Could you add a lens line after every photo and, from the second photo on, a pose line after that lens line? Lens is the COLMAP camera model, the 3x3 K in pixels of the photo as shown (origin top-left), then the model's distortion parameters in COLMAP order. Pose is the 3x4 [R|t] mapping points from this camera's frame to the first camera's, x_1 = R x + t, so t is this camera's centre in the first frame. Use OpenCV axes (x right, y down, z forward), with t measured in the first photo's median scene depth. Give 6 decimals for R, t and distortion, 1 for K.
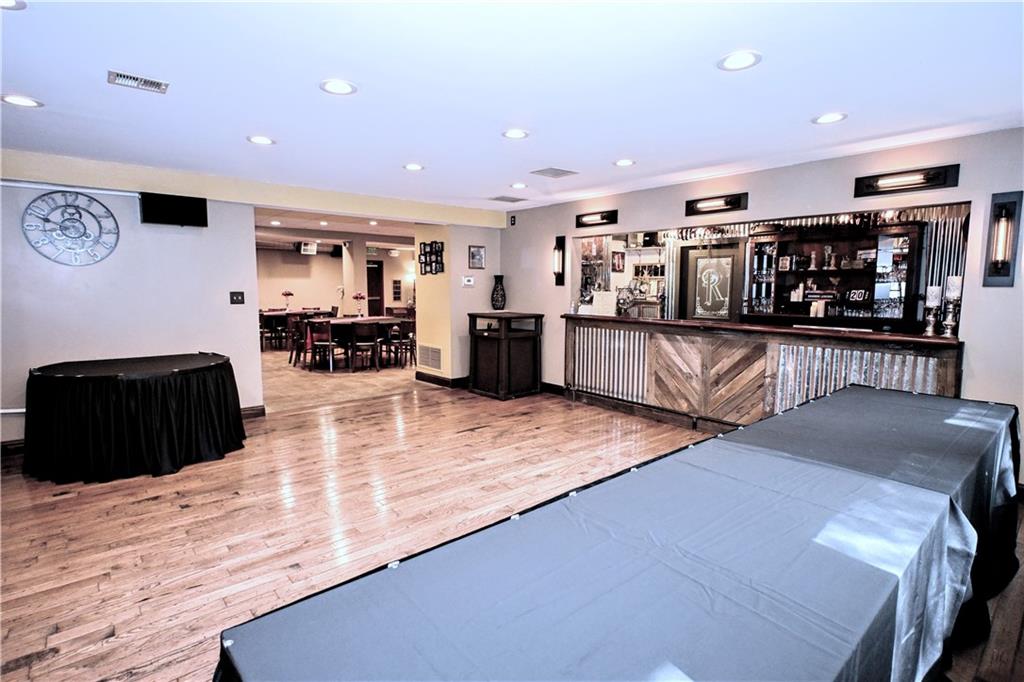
lens RADIAL K [[516.4, 0, 512.0], [0, 516.4, 343.9], [0, 0, 1]] dist [-0.014444, -0.000975]
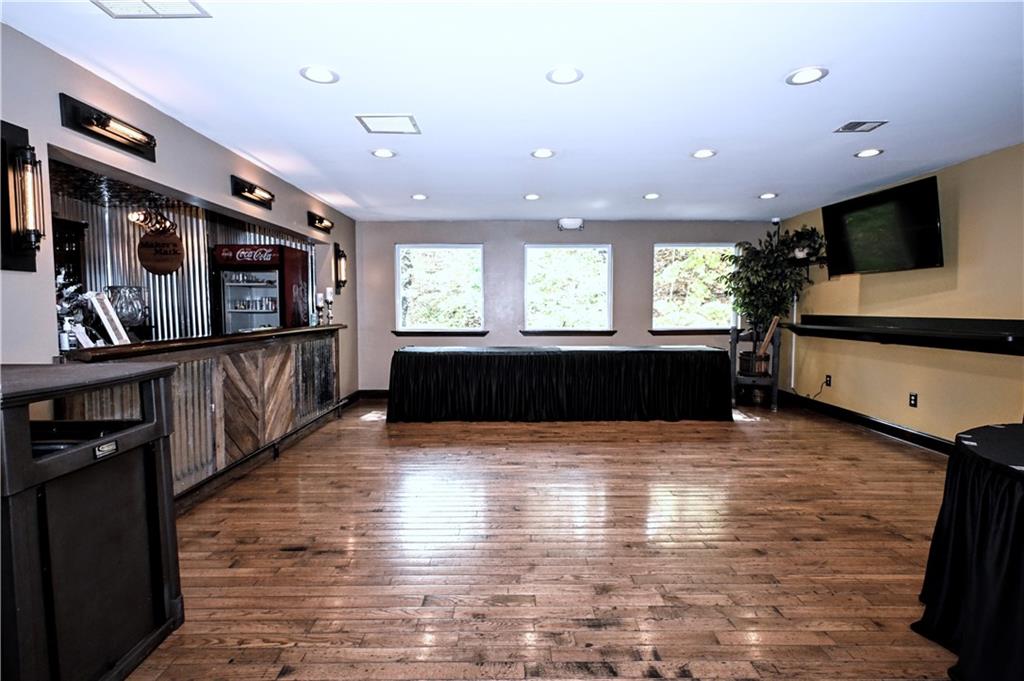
lens RADIAL K [[516.4, 0, 508.8], [0, 516.4, 340.1], [0, 0, 1]] dist [-0.014444, -0.000975]
pose [[-0.763864, -0.045993, 0.643737, -0.694734], [0.068379, 0.986075, 0.151591, -0.186272], [-0.641745, 0.159813, -0.750082, 2.000930]]
